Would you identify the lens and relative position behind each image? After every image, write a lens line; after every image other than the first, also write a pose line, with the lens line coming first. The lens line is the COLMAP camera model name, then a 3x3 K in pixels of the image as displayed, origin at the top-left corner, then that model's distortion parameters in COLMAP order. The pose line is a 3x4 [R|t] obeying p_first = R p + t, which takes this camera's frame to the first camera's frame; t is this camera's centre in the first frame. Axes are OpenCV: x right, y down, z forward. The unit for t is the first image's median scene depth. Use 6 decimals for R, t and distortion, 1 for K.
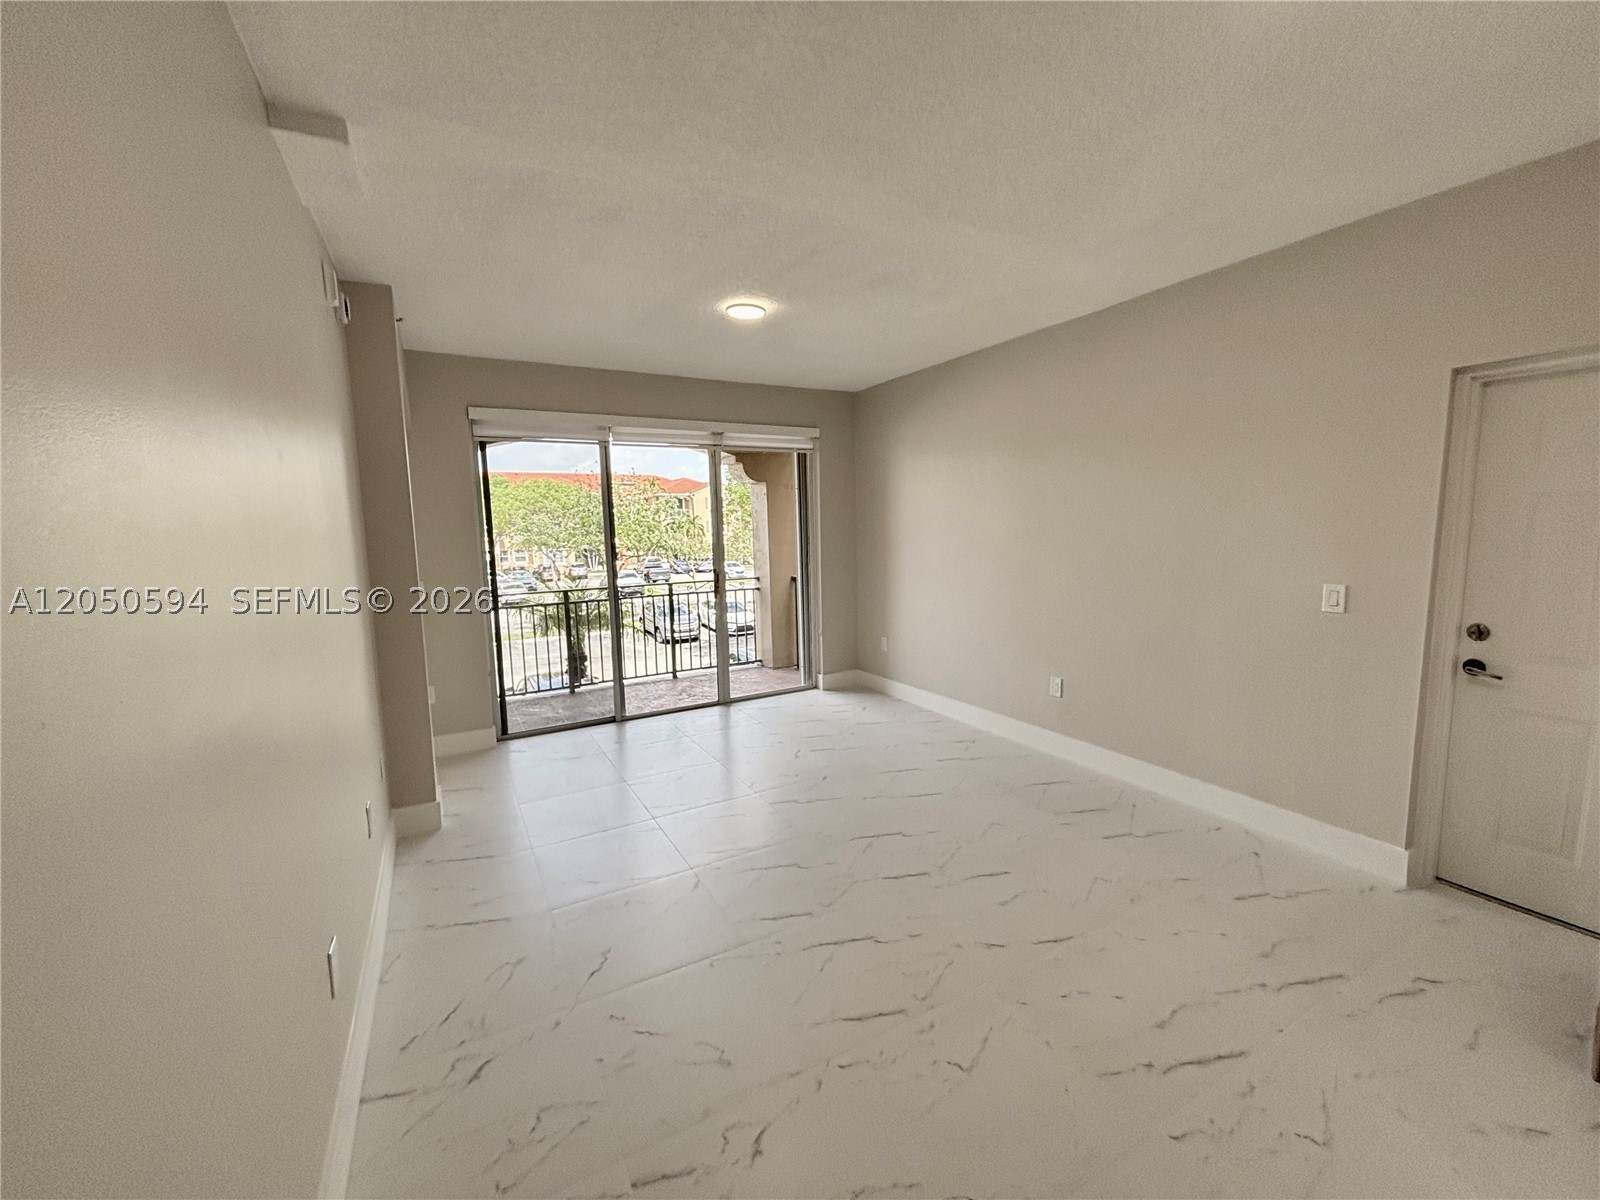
lens RADIAL K [[642.9, 0, 800.0], [0, 642.9, 600.0], [0, 0, 1]] dist [0.009375, -0.007459]
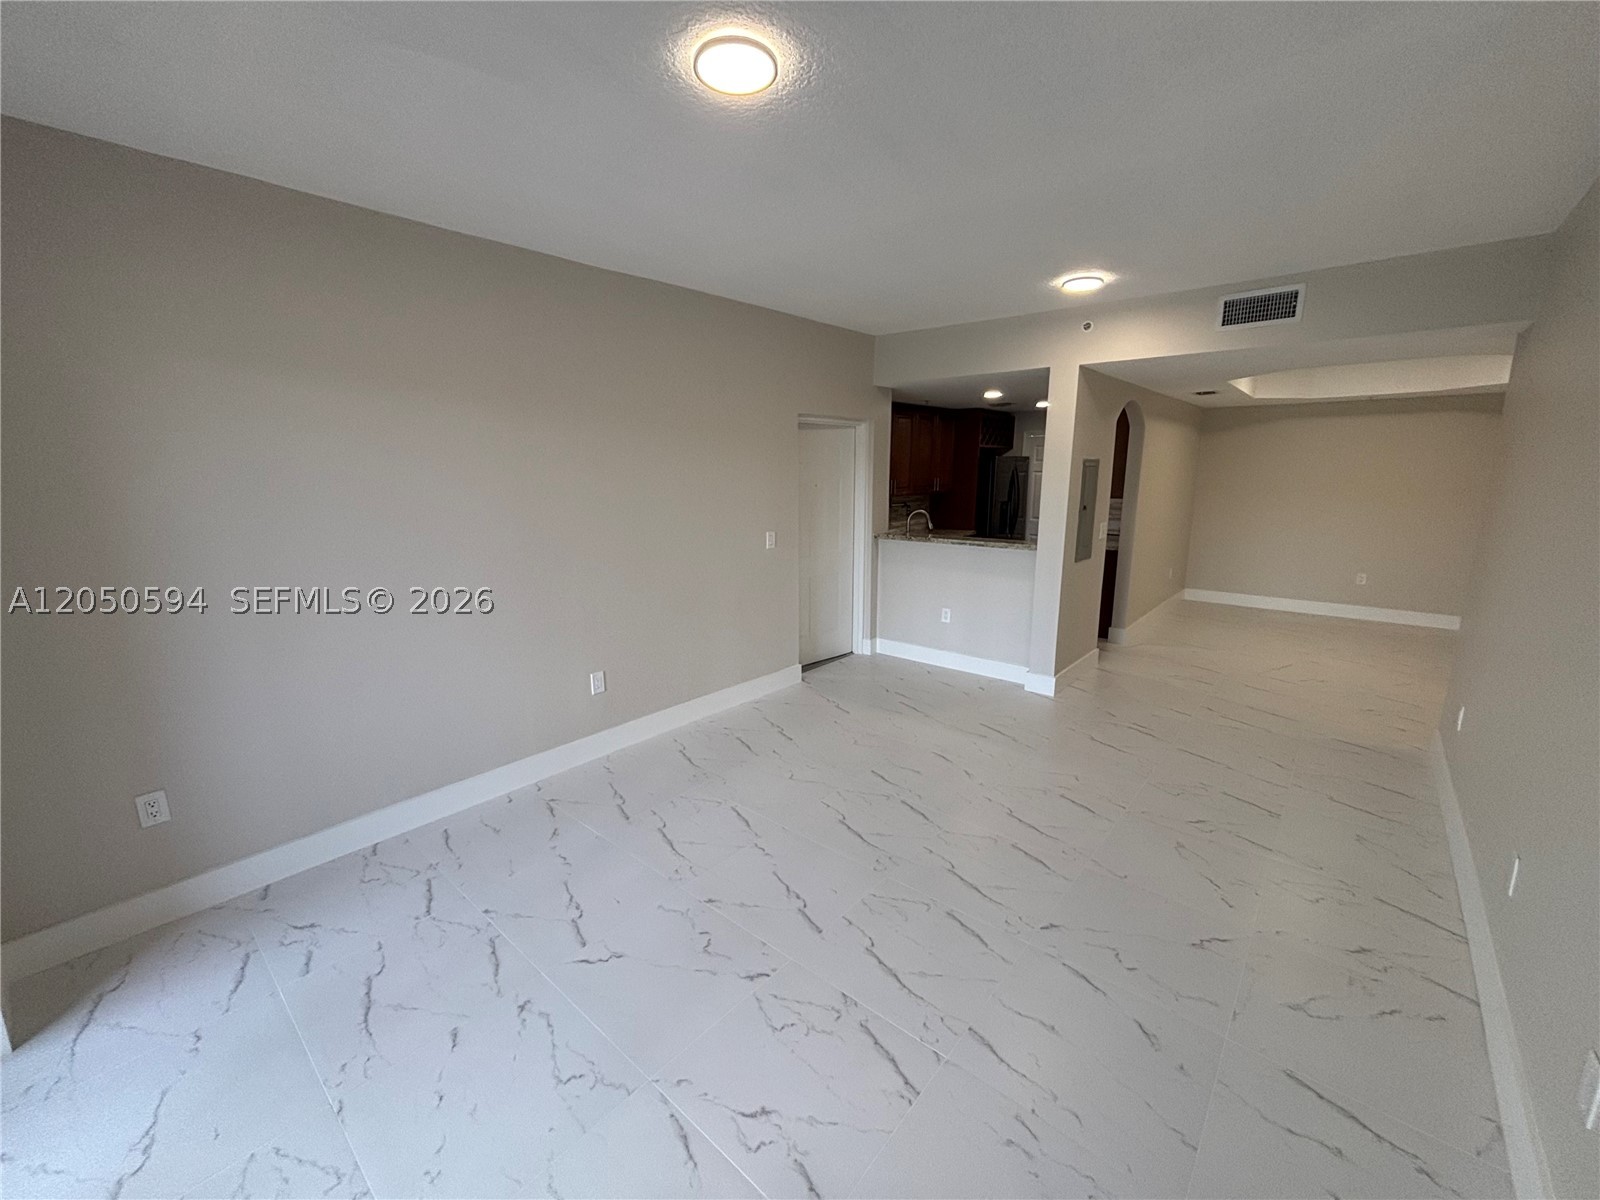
lens RADIAL K [[642.9, 0, 800.0], [0, 642.9, 600.0], [0, 0, 1]] dist [0.009375, -0.007459]
pose [[-0.352600, -0.165746, 0.920978, -0.514709], [0.117899, 0.968478, 0.219433, -0.142223], [-0.928317, 0.185954, -0.321944, 1.016993]]
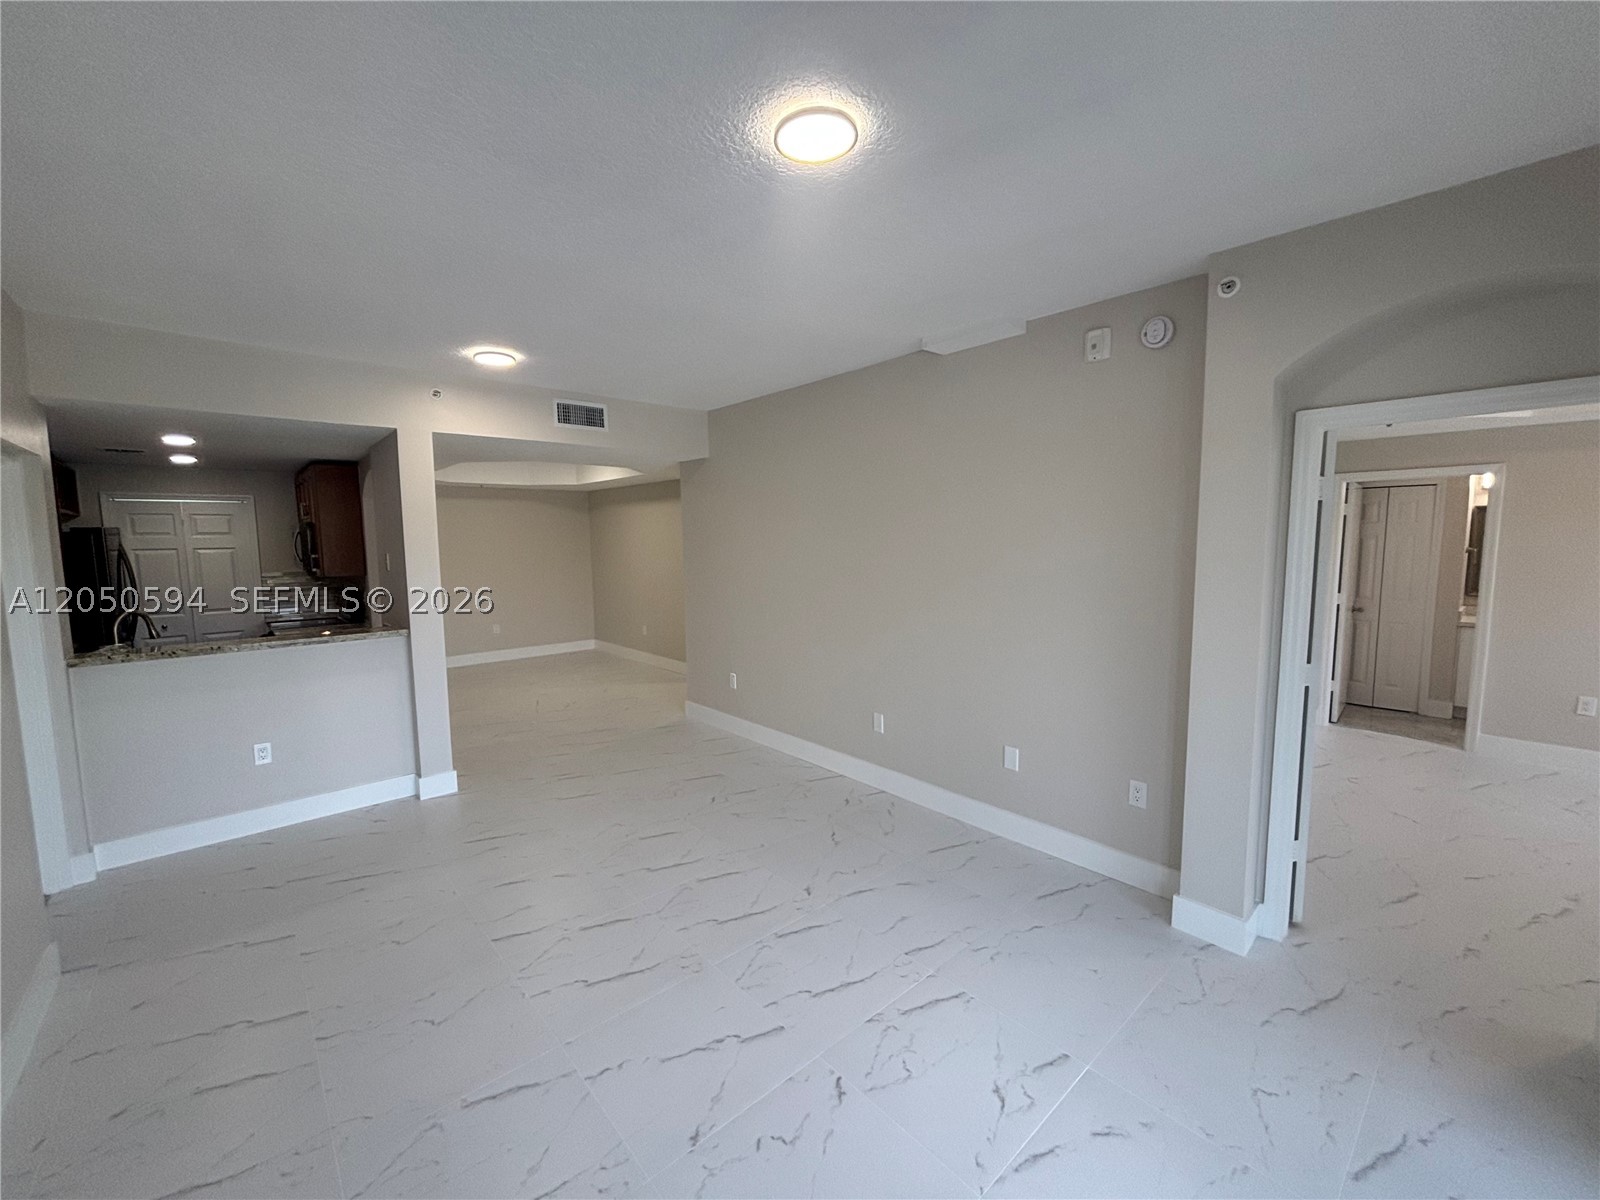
lens RADIAL K [[646.2, 0, 800.0], [0, 646.2, 600.0], [0, 0, 1]] dist [0.006291, 0.000224]
pose [[-0.975122, 0.056416, -0.214370, 0.042694], [0.009489, 0.976808, 0.213905, -0.184916], [0.221467, 0.206549, -0.953042, 1.310324]]
